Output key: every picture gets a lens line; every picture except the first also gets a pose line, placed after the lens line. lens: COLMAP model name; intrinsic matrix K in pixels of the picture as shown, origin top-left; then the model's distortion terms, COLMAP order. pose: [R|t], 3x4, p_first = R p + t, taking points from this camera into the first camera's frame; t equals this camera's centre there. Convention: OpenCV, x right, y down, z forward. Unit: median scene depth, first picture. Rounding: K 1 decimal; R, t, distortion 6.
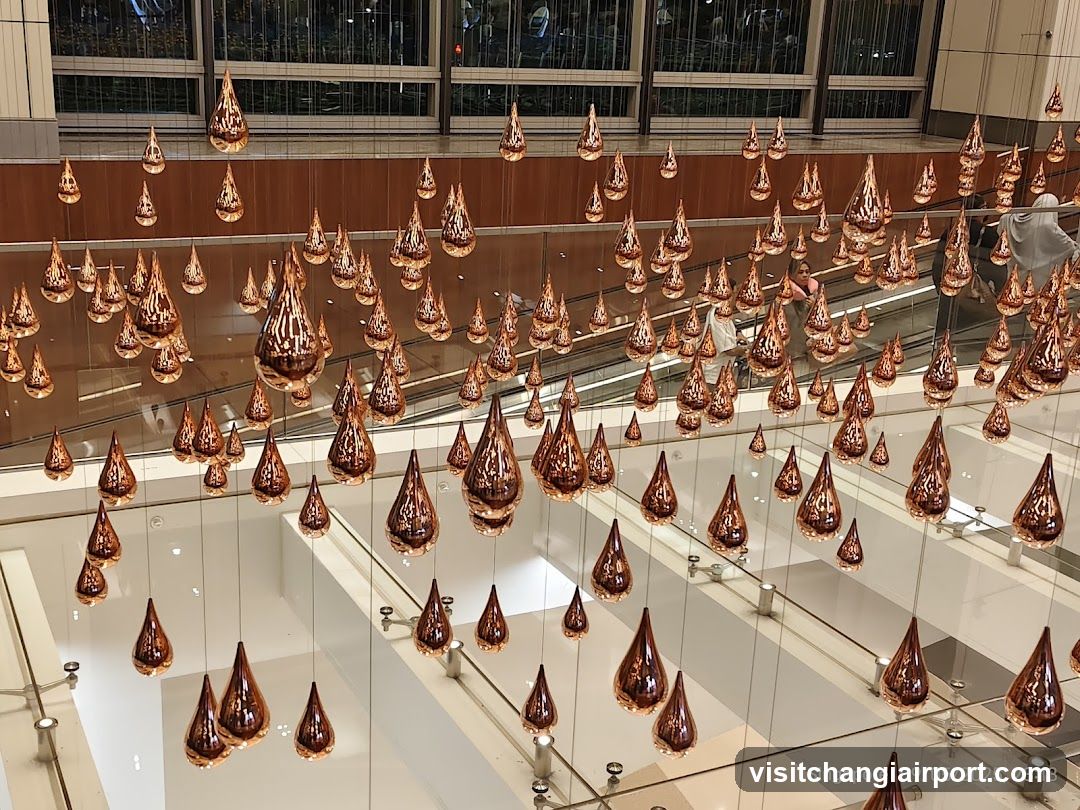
lens RADIAL K [[1327.1, 0, 540.0], [0, 1327.1, 405.0], [0, 0, 1]] dist [0.022234, 0.025963]
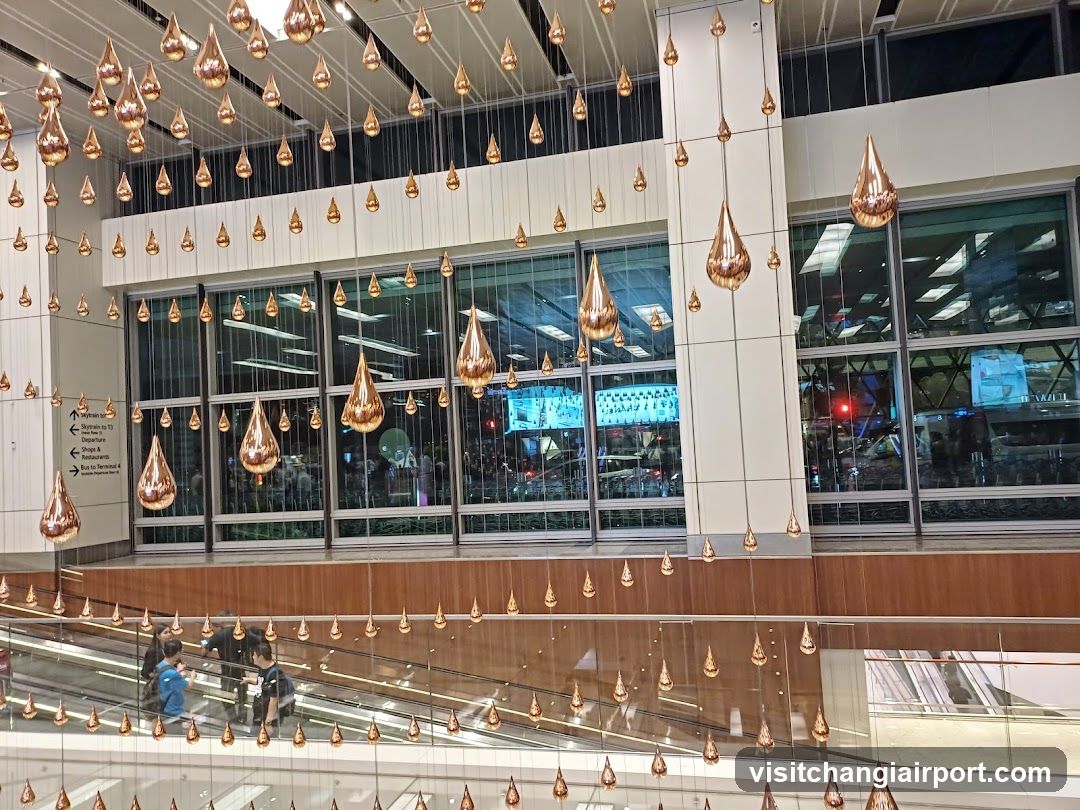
lens RADIAL K [[826.0, 0, 540.0], [0, 826.0, 405.0], [0, 0, 1]] dist [0.038052, 0.000029]
pose [[0.741967, -0.127866, -0.658130, 0.597652], [-0.112486, 0.943987, -0.310220, -0.056674], [0.660933, 0.304203, 0.686024, 0.284151]]
